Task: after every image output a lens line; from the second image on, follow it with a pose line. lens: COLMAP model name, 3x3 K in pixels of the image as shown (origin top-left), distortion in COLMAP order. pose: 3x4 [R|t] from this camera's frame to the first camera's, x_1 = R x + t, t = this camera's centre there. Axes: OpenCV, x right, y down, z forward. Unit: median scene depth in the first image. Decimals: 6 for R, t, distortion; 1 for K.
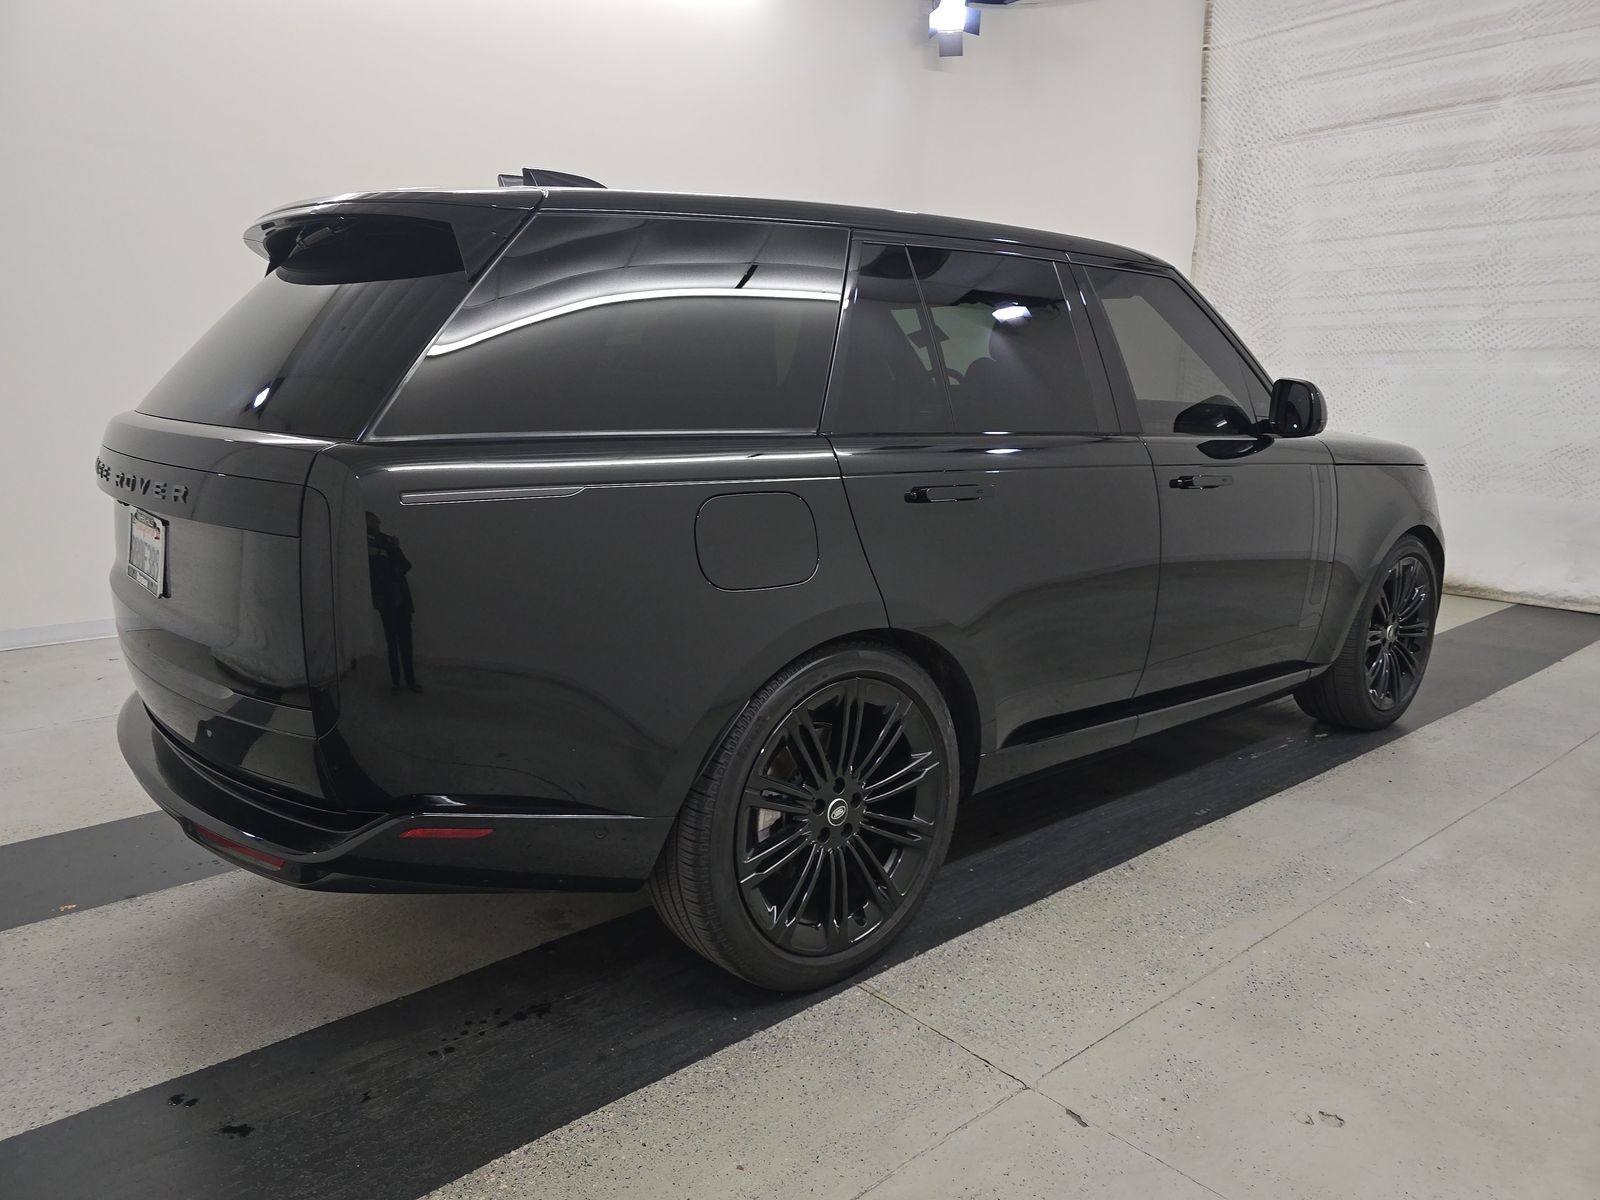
lens RADIAL K [[1078.2, 0, 791.1], [0, 1078.2, 624.6], [0, 0, 1]] dist [-0.008872, -0.007759]
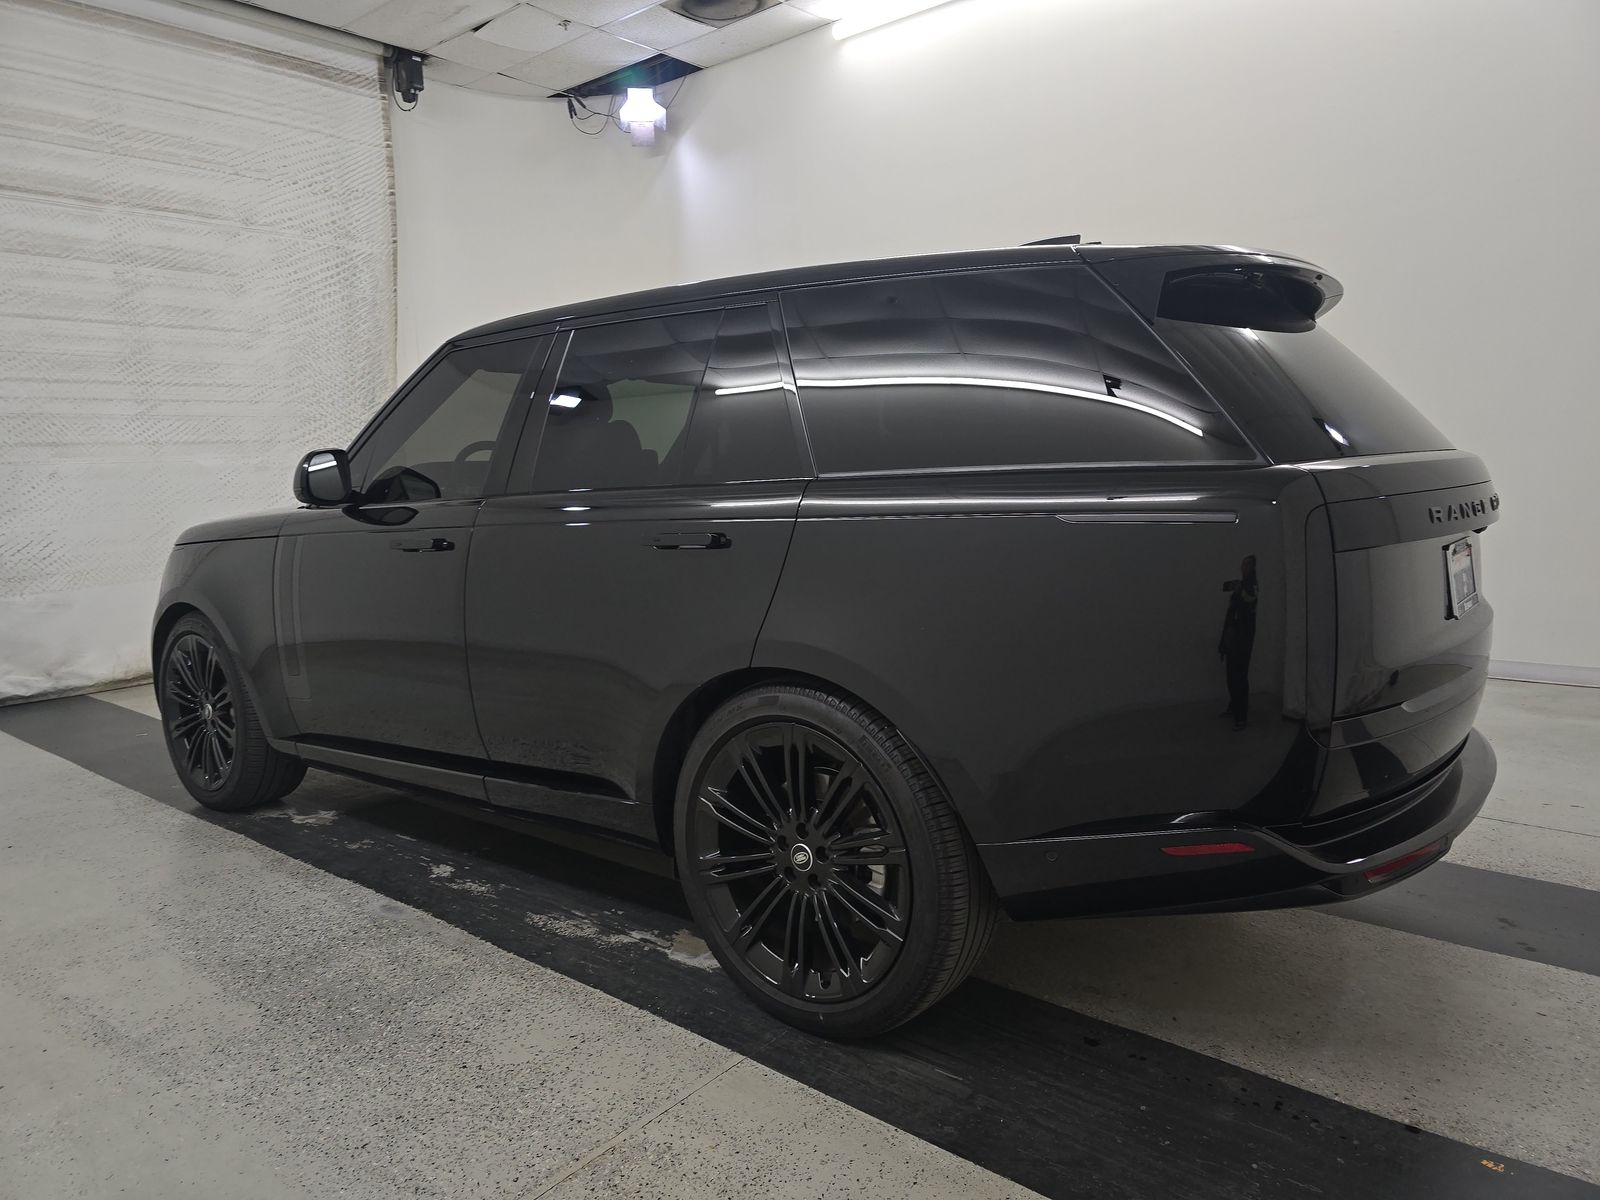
lens RADIAL K [[1077.6, 0, 797.0], [0, 1077.6, 605.7], [0, 0, 1]] dist [0.022538, -0.007151]
pose [[-0.181198, -0.130730, 0.974719, -0.529573], [0.240838, 0.955047, 0.172863, -0.141421], [-0.953501, 0.266072, -0.141568, 0.611348]]
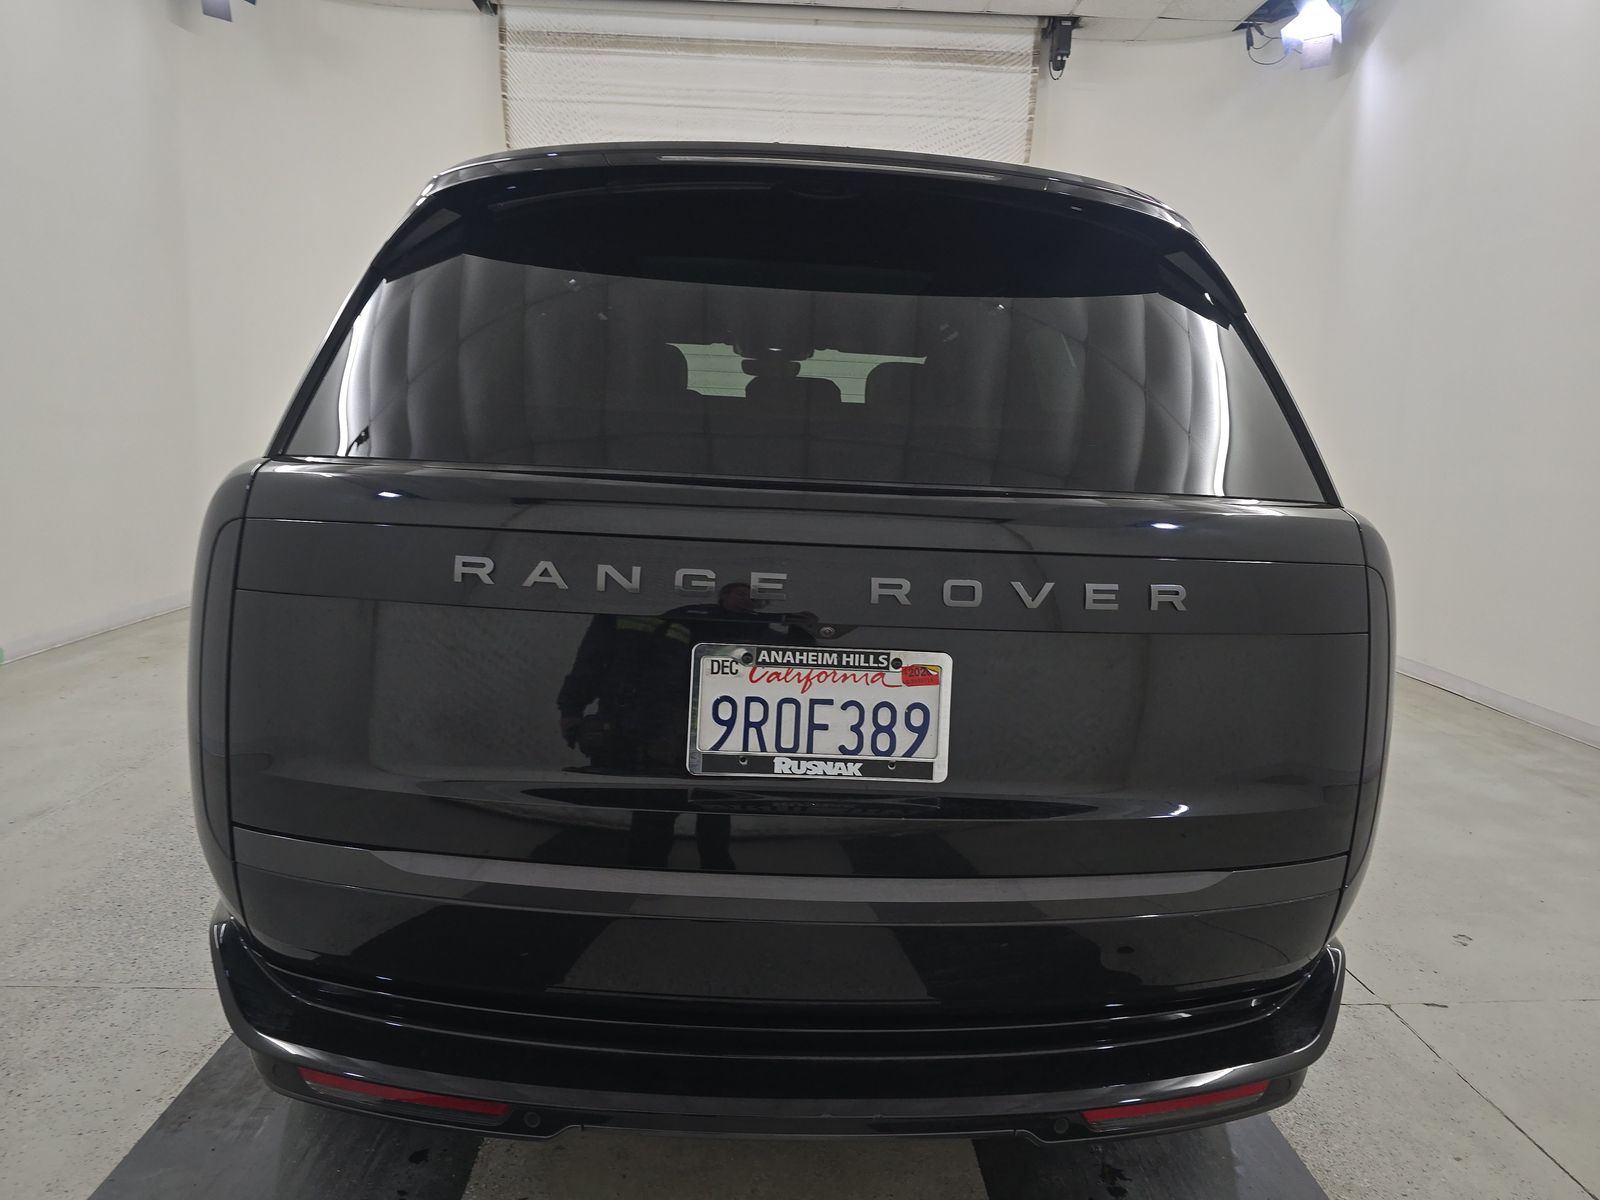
lens RADIAL K [[1077.6, 0, 797.0], [0, 1077.6, 605.7], [0, 0, 1]] dist [0.022538, -0.007151]
pose [[0.613047, -0.100571, 0.783619, -0.355769], [0.133277, 0.990814, 0.022897, -0.049844], [-0.778724, 0.090401, 0.620819, 0.216003]]
